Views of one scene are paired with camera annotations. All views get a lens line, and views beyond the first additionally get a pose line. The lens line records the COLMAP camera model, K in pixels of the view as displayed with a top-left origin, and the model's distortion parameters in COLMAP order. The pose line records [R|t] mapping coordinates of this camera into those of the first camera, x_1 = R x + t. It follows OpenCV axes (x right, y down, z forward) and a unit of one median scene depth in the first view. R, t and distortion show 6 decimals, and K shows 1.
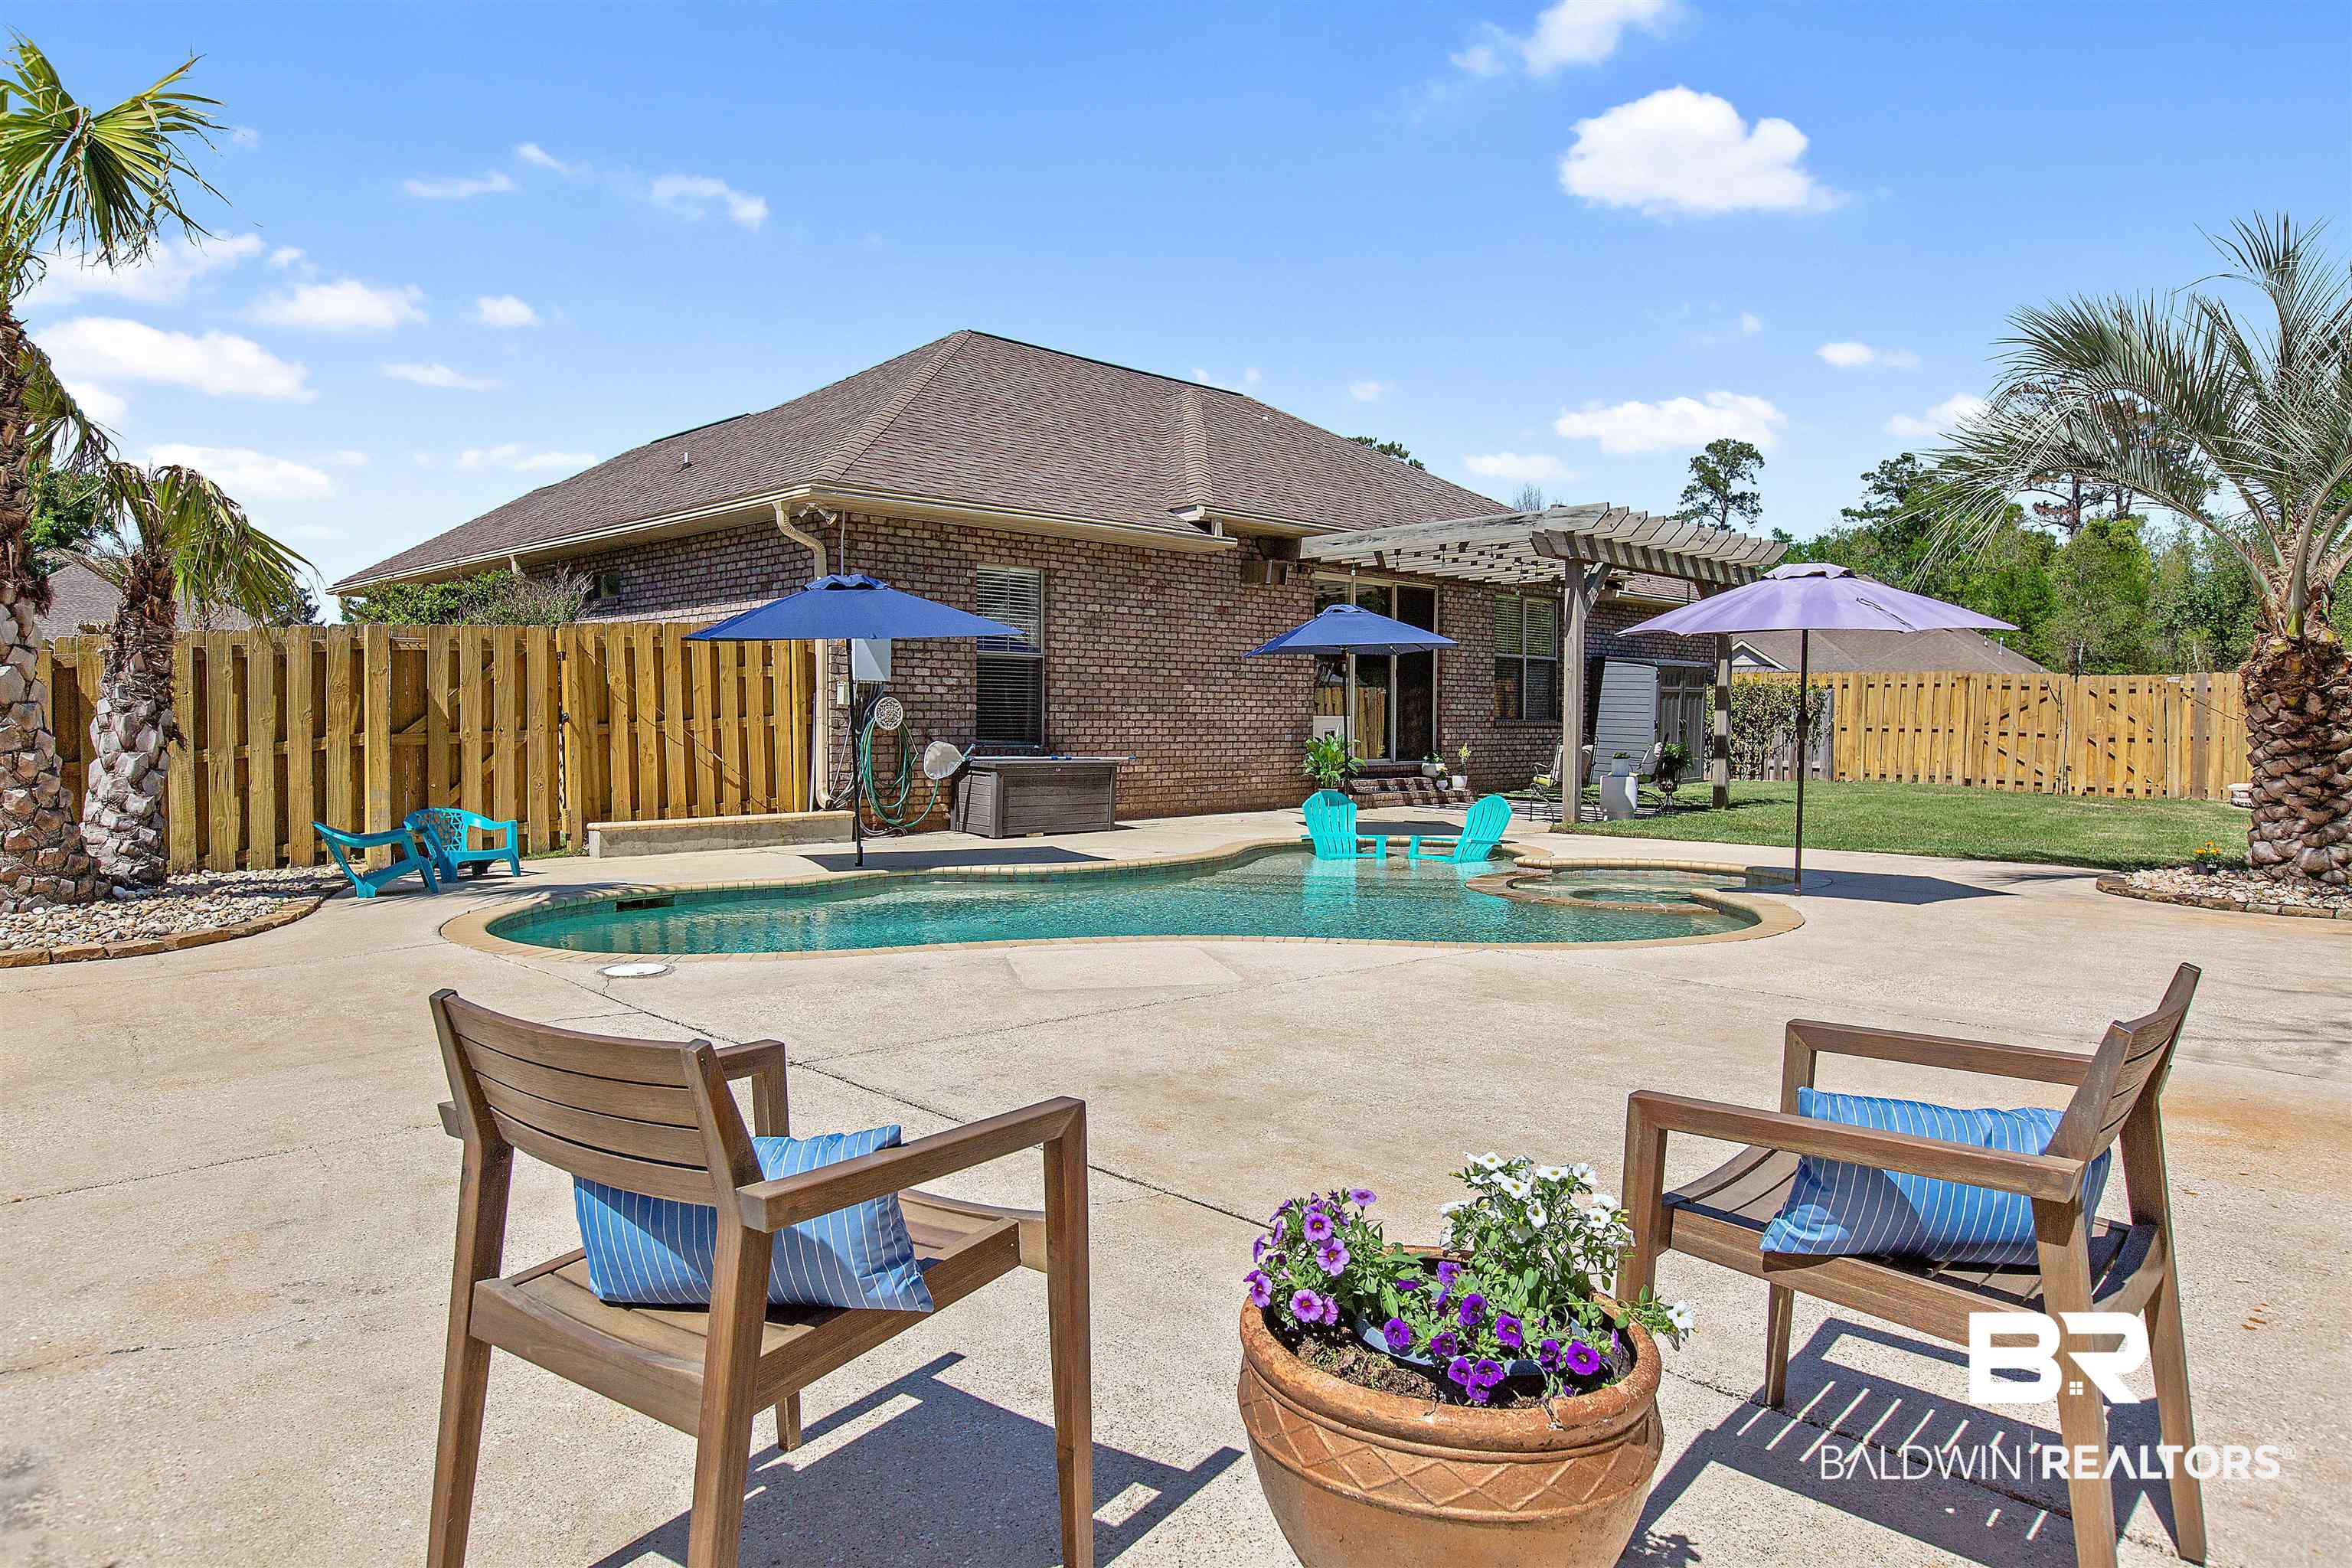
lens RADIAL K [[1476.8, 0, 1176.0], [0, 1476.8, 784.0], [0, 0, 1]] dist [0.007589, 0.002257]
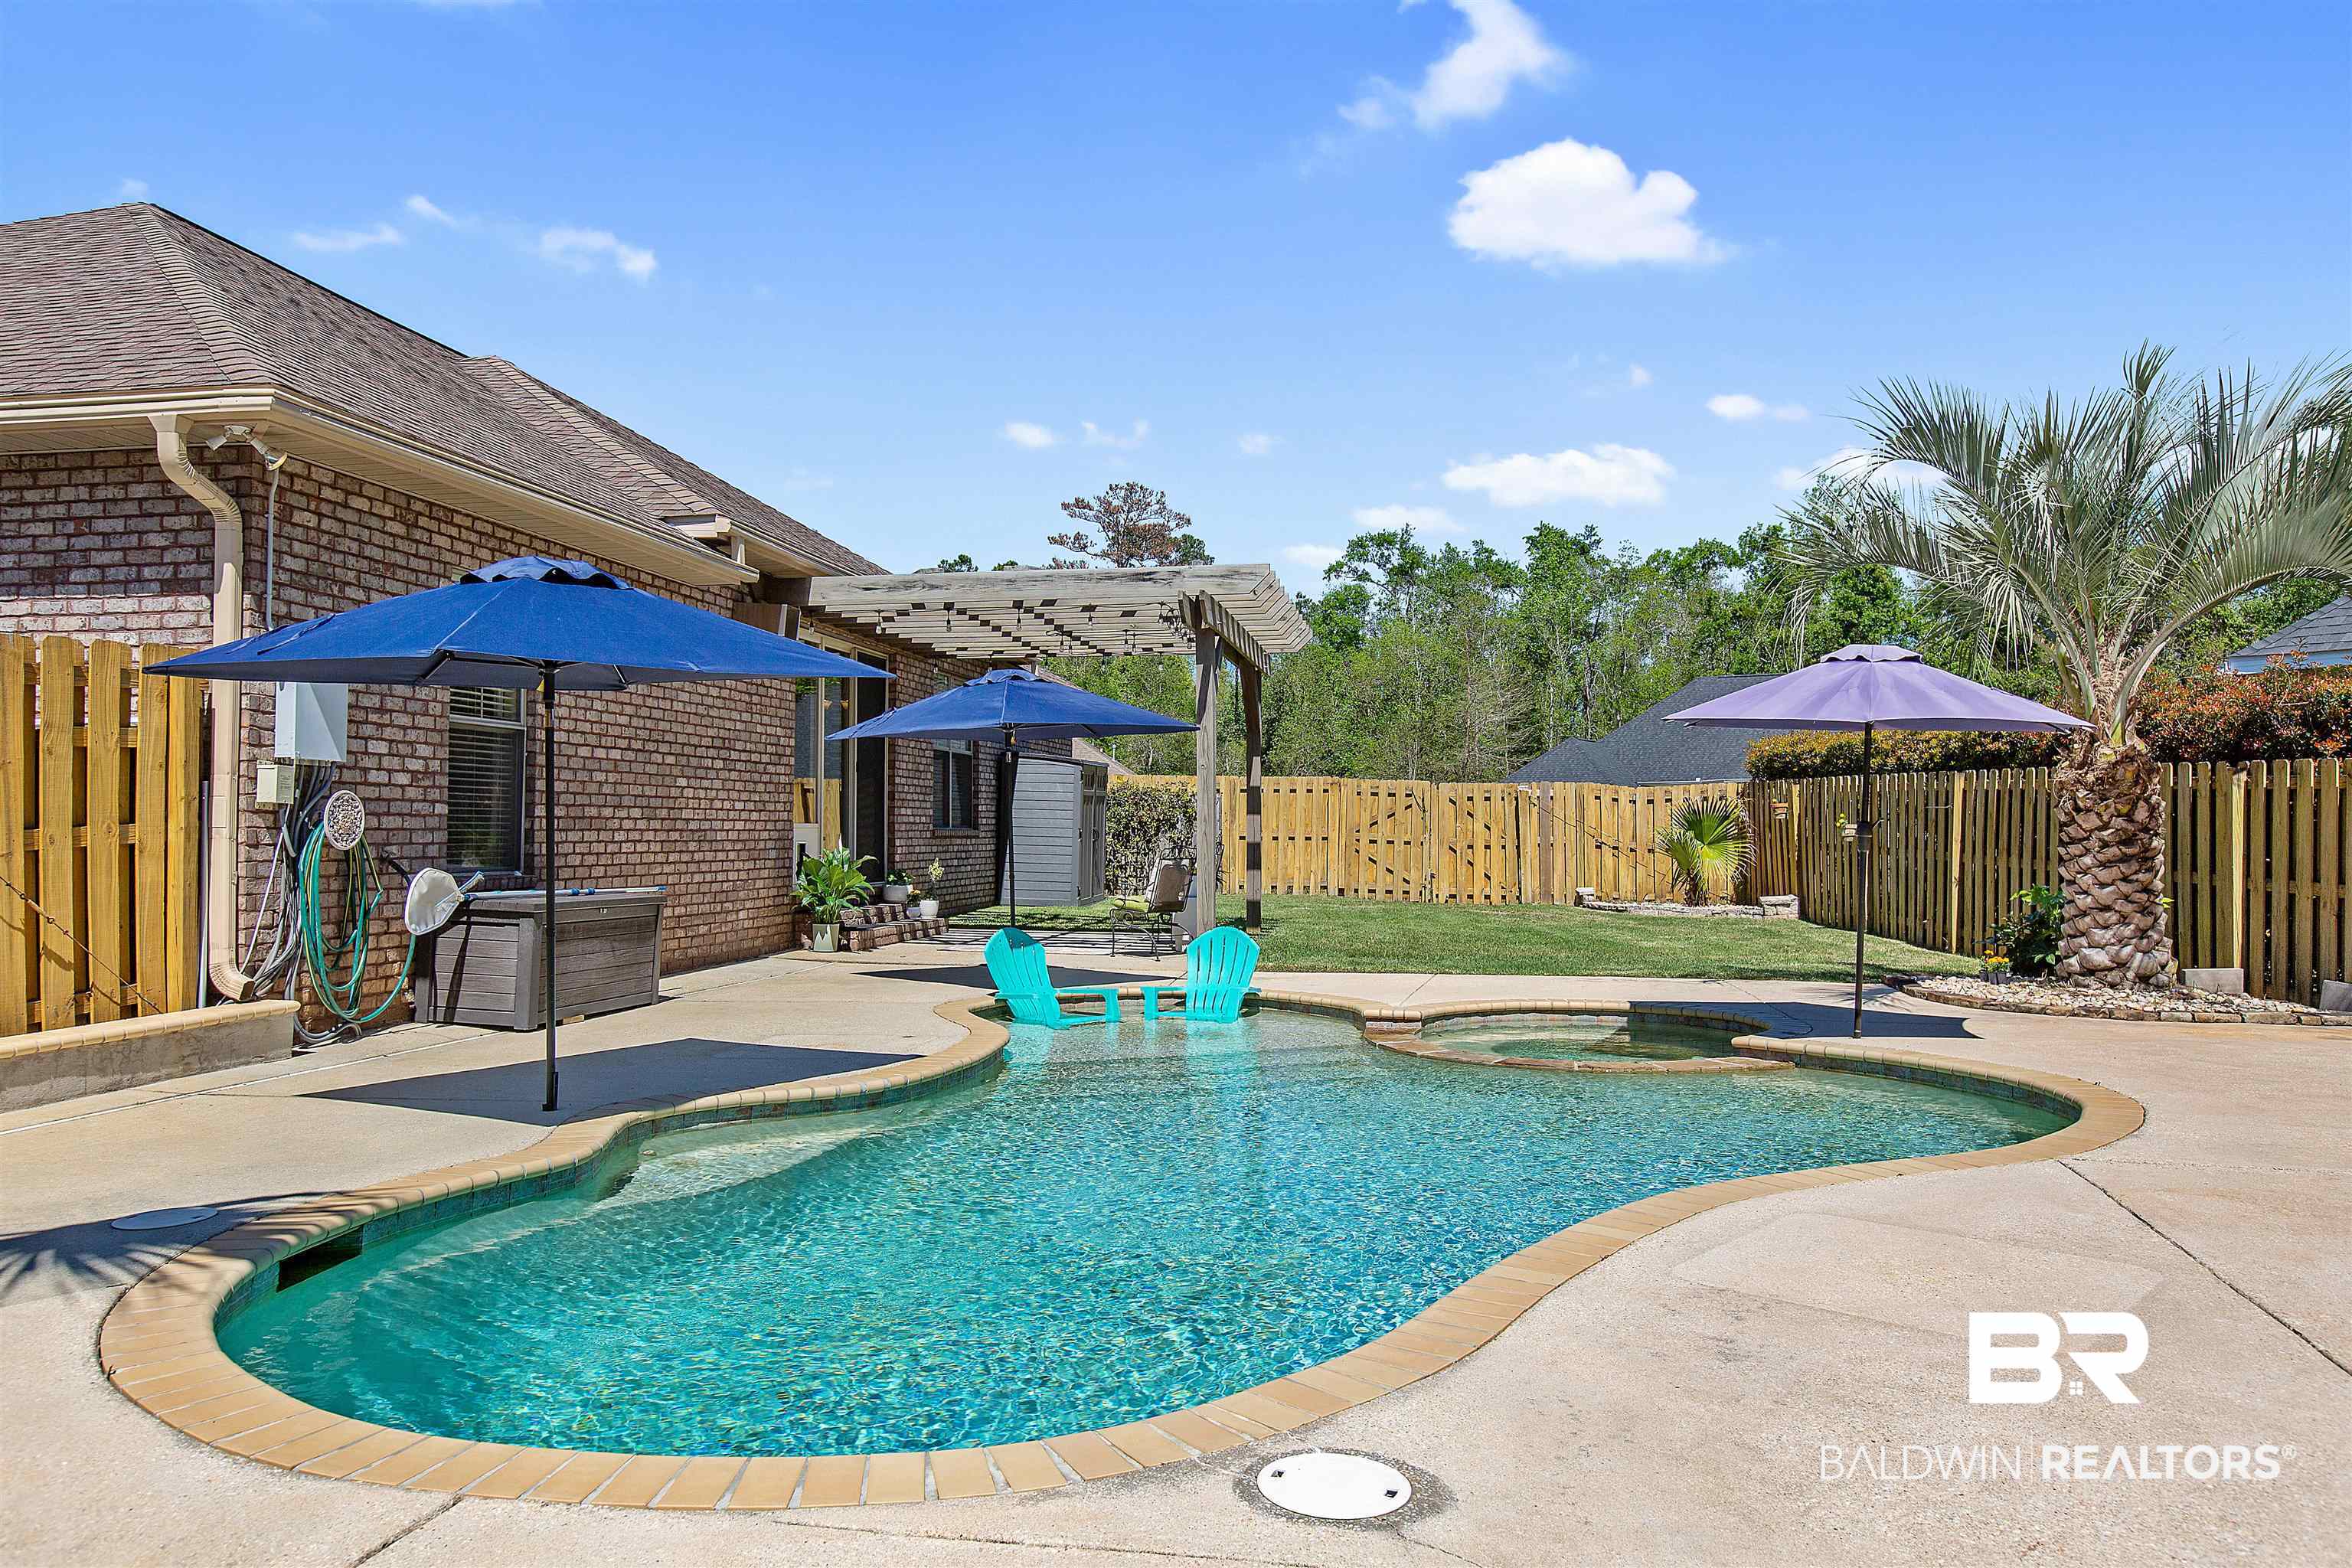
lens RADIAL K [[1663.2, 0, 1176.0], [0, 1663.2, 784.0], [0, 0, 1]] dist [0.006698, 0.000684]
pose [[0.814750, 0.013199, 0.579662, -0.298605], [0.027114, 0.997780, -0.060831, -0.014188], [-0.579178, 0.065279, 0.812583, 0.301778]]
